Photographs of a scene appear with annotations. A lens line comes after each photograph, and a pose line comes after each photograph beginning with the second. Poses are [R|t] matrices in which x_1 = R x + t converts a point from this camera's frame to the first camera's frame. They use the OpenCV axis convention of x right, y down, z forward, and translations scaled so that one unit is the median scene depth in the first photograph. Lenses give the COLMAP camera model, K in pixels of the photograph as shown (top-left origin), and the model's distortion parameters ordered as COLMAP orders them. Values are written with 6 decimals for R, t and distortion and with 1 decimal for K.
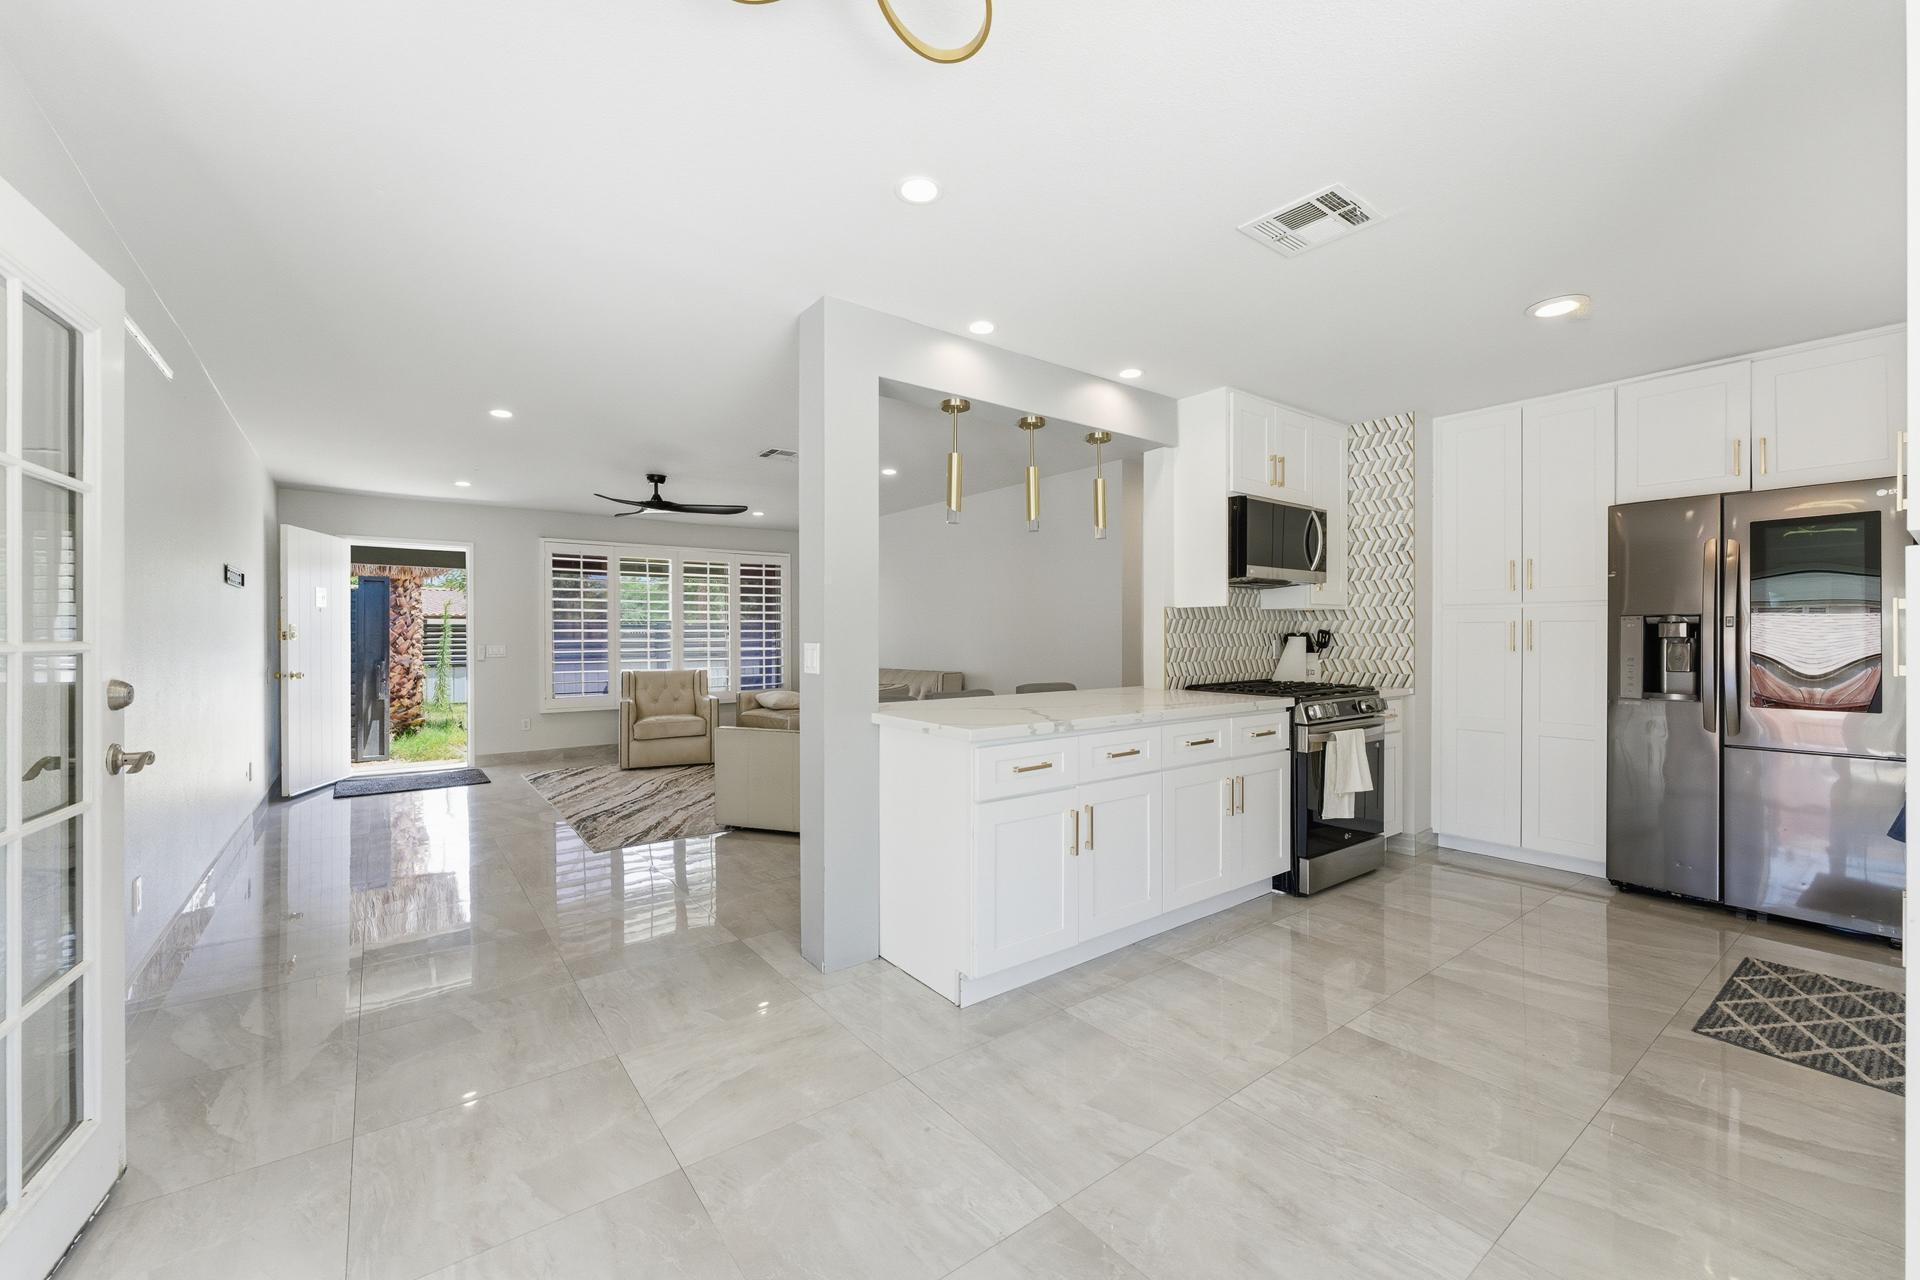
lens RADIAL K [[775.0, 0, 960.1], [0, 775.0, 636.0], [0, 0, 1]] dist [-0.004298, -0.000079]
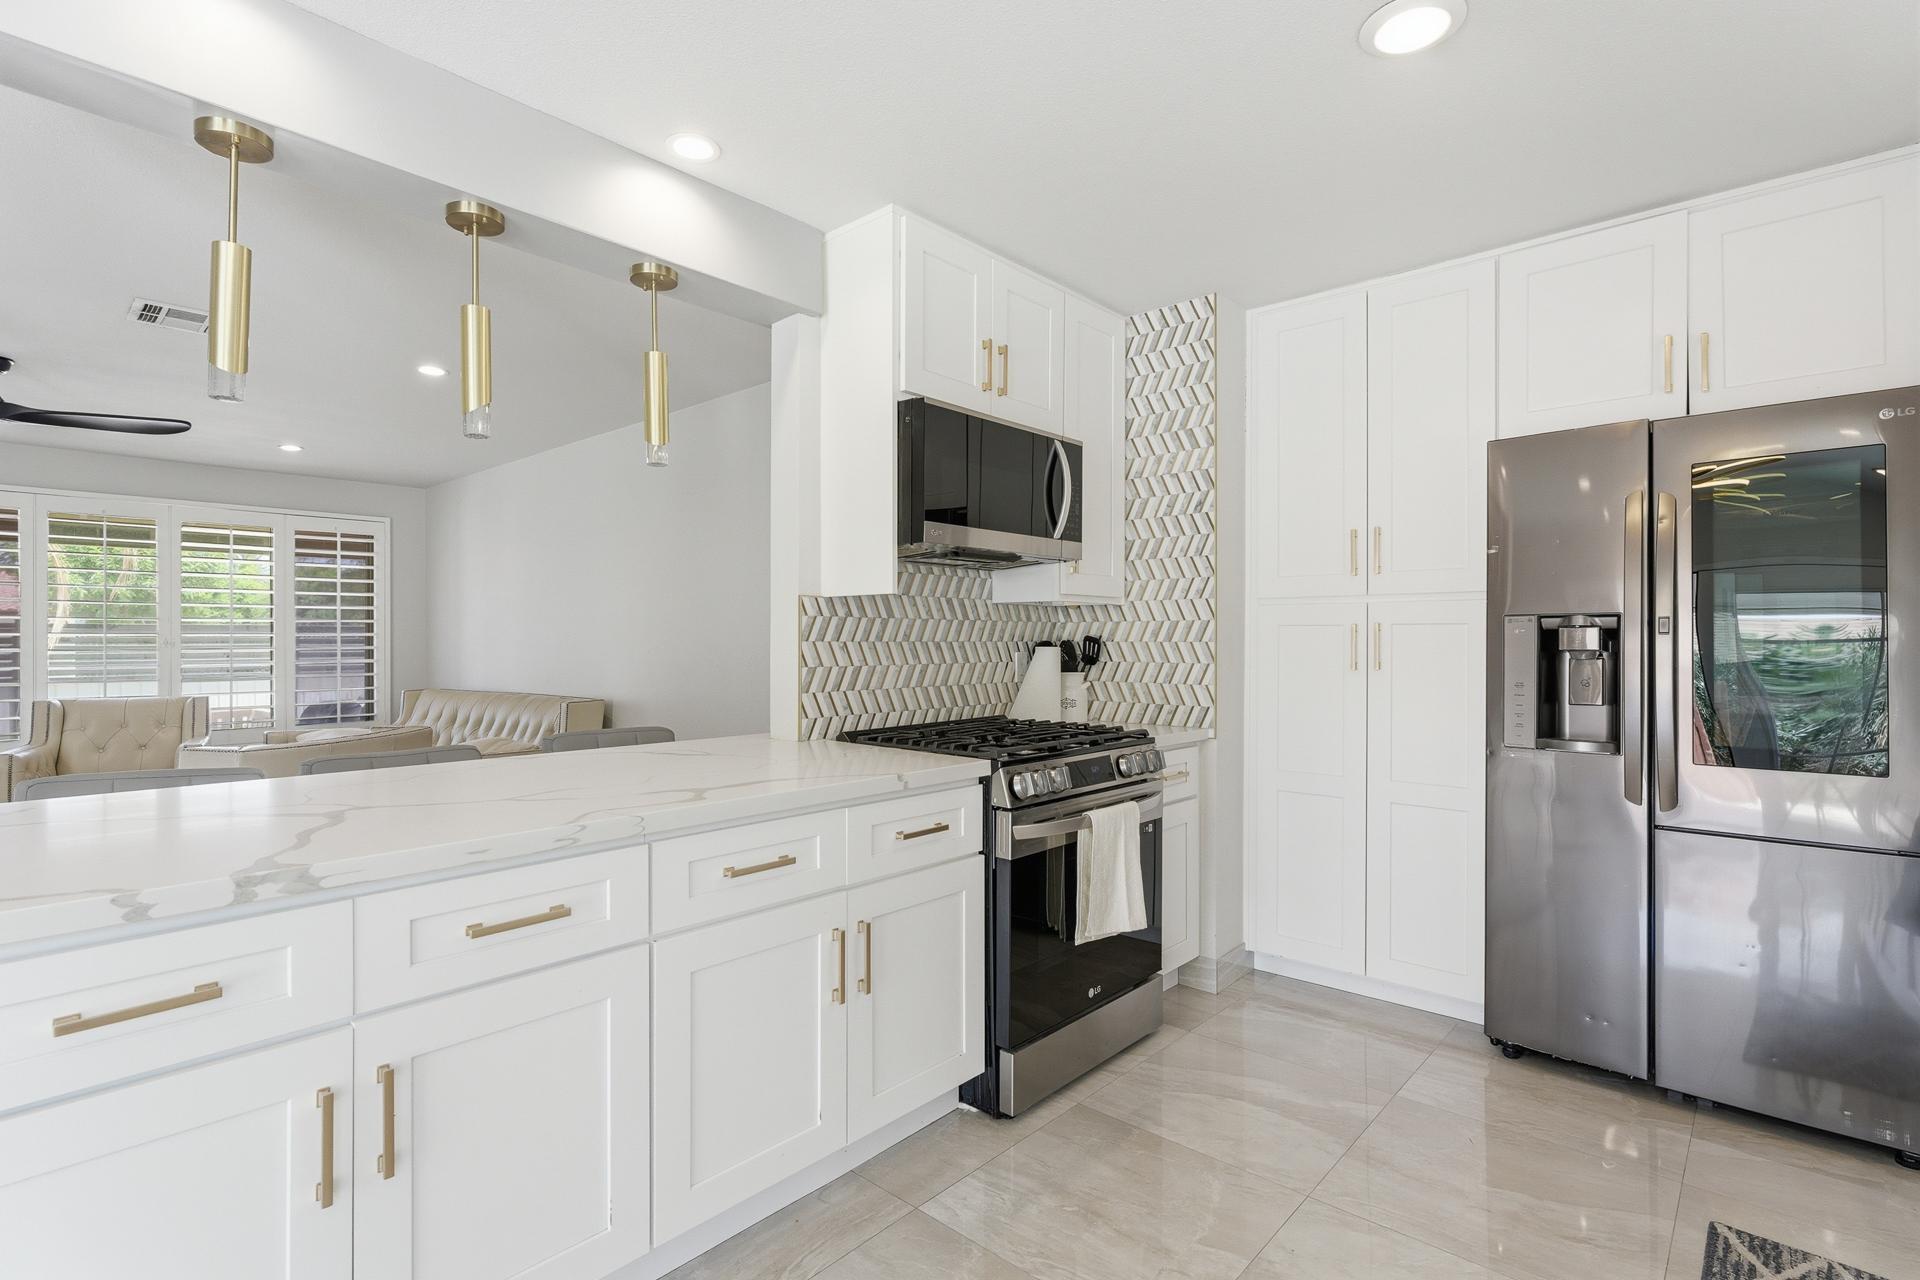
lens RADIAL K [[927.5, 0, 958.8], [0, 927.5, 638.7], [0, 0, 1]] dist [0.002419, -0.001874]
pose [[0.981123, 0.002870, 0.193363, 0.255899], [-0.002296, 0.999992, -0.003190, -0.003861], [-0.193371, 0.002686, 0.981122, 0.322886]]
